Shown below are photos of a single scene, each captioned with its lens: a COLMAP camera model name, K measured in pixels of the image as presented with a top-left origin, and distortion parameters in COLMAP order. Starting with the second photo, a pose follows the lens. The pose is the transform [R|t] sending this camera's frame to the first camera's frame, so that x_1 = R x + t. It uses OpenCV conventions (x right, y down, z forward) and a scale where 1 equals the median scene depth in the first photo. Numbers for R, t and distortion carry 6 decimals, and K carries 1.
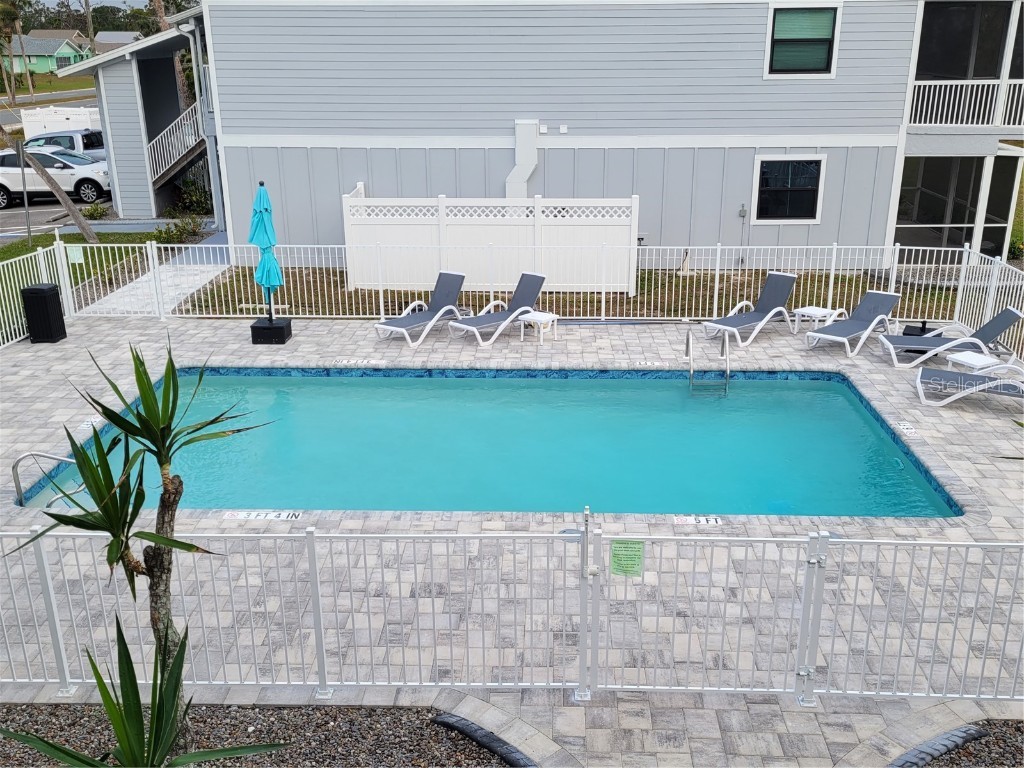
lens RADIAL K [[818.5, 0, 512.0], [0, 818.5, 384.0], [0, 0, 1]] dist [0.045082, -0.008664]
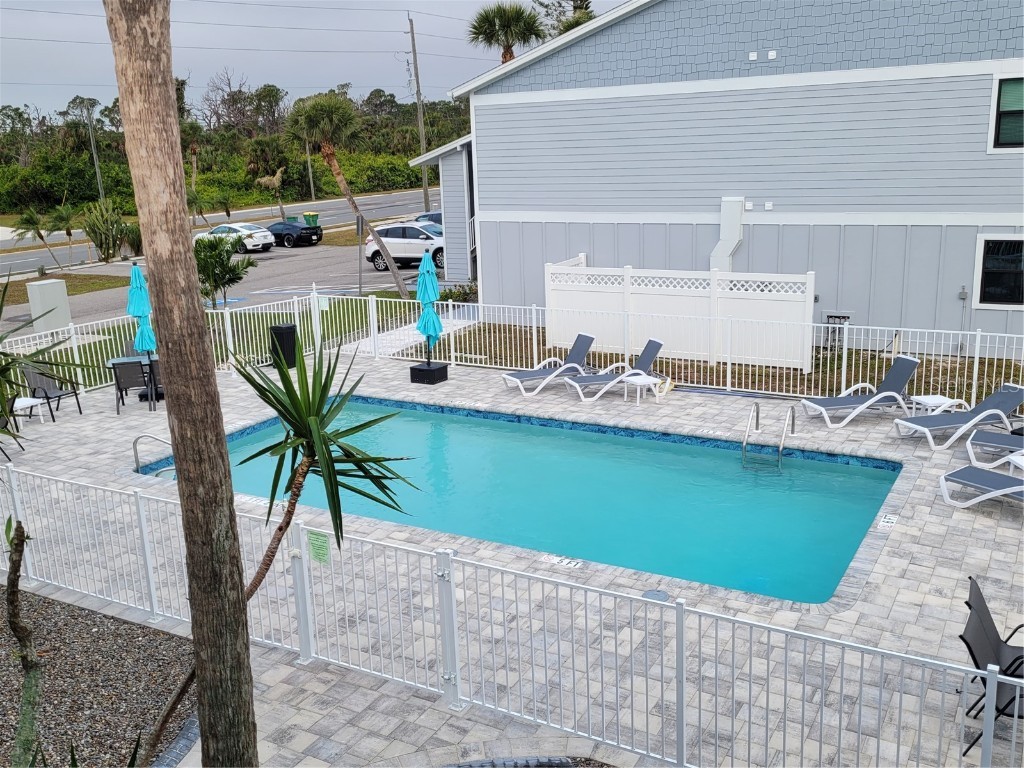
lens RADIAL K [[789.0, 0, 501.7], [0, 789.0, 380.7], [0, 0, 1]] dist [0.043485, -0.009170]
pose [[0.919836, 0.088616, -0.382164, 0.182955], [-0.120215, 0.990959, -0.059564, 0.000957], [0.373431, 0.100731, 0.922173, -0.002906]]
